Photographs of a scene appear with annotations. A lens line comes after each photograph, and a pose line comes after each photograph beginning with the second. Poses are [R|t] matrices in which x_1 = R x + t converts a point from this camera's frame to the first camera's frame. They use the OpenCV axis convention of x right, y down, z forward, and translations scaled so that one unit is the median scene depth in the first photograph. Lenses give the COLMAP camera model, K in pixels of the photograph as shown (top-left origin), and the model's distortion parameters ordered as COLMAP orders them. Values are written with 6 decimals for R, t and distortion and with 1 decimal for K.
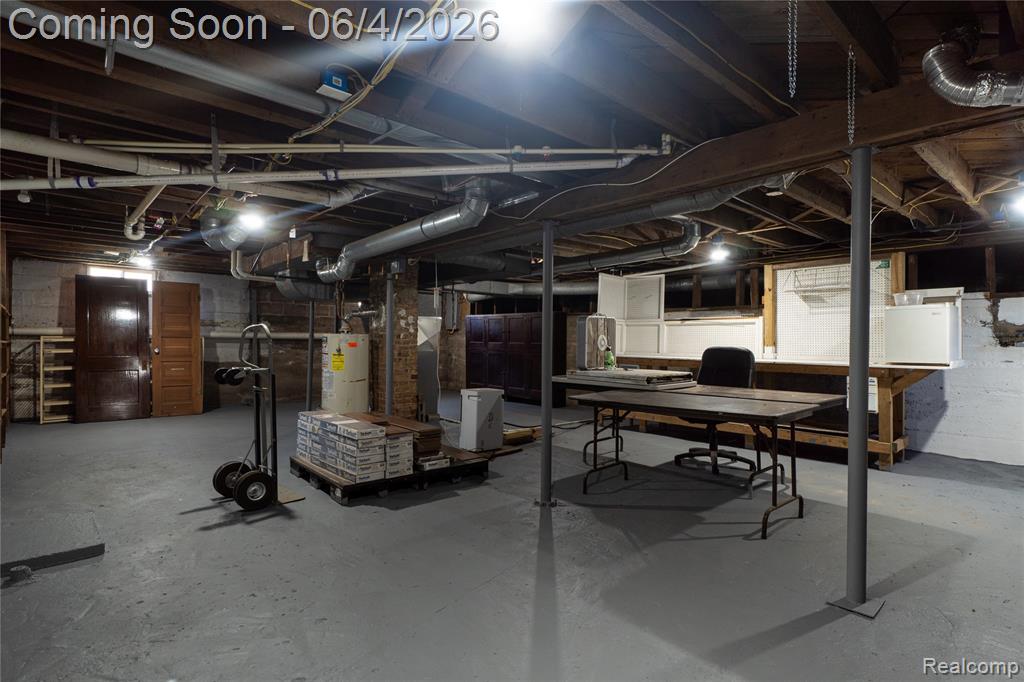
lens RADIAL K [[526.8, 0, 514.5], [0, 526.8, 342.6], [0, 0, 1]] dist [0.000256, -0.000097]
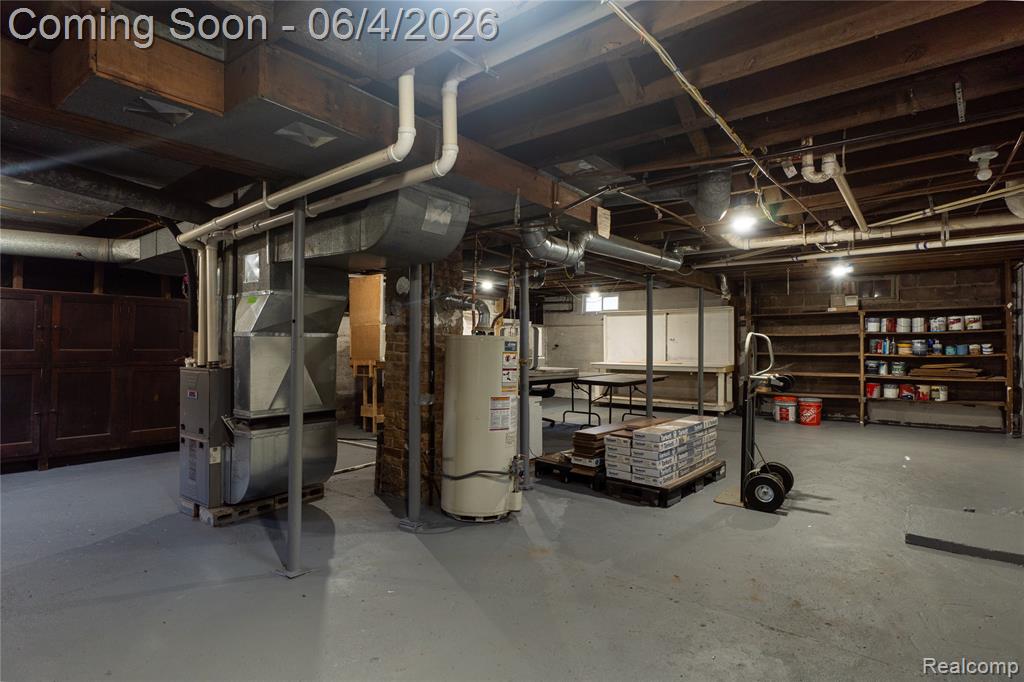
lens RADIAL K [[526.8, 0, 513.3], [0, 526.8, 342.0], [0, 0, 1]] dist [0.000256, -0.000097]
pose [[-0.179951, -0.002799, 0.983672, -1.498439], [-0.004739, 0.999987, 0.001979, -0.019334], [-0.983664, -0.004305, -0.179962, 1.743154]]
